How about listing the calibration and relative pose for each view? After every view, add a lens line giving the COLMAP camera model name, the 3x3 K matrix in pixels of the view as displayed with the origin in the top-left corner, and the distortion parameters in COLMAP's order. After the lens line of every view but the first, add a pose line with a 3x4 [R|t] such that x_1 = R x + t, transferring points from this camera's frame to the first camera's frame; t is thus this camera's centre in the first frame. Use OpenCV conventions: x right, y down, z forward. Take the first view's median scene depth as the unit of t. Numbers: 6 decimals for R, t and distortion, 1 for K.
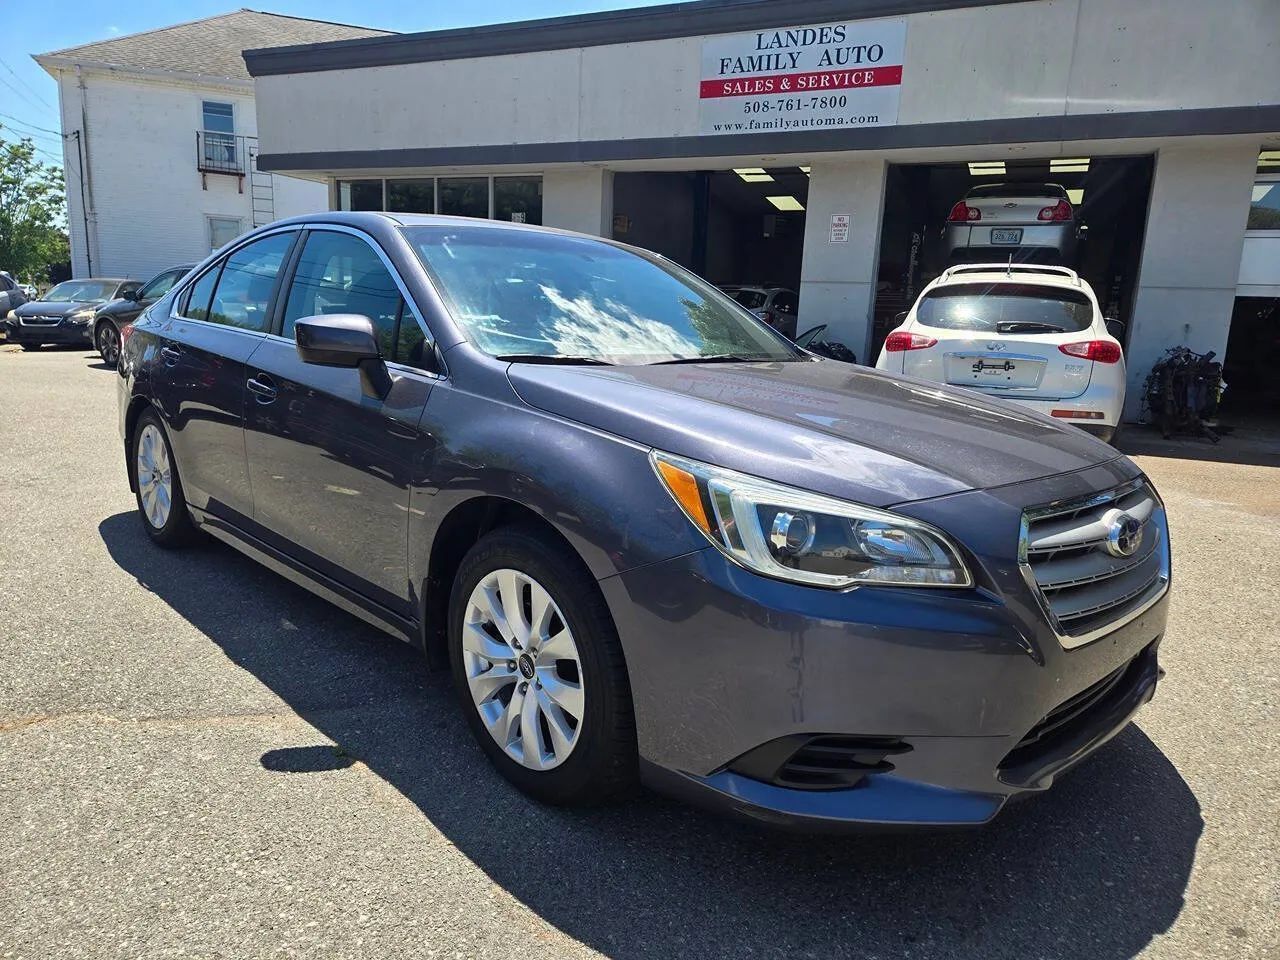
lens RADIAL K [[858.1, 0, 674.2], [0, 858.1, 497.8], [0, 0, 1]] dist [0.059183, -0.049191]
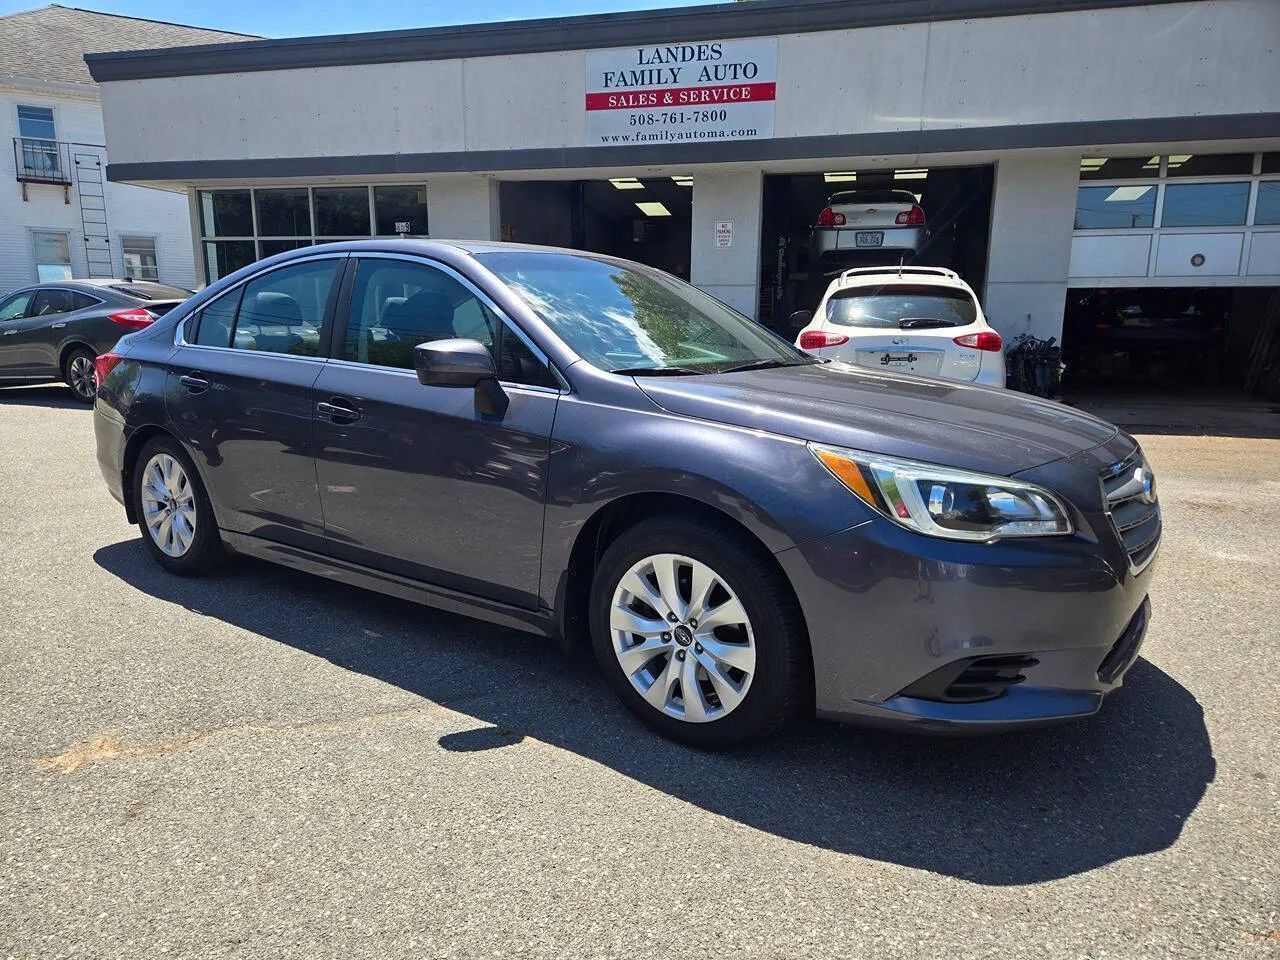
lens RADIAL K [[855.4, 0, 650.3], [0, 855.4, 507.8], [0, 0, 1]] dist [0.071360, -0.058520]
pose [[0.983032, -0.071470, 0.168939, -0.114479], [0.069522, 0.997428, 0.017425, -0.000217], [-0.169750, -0.005385, 0.985472, -0.039007]]
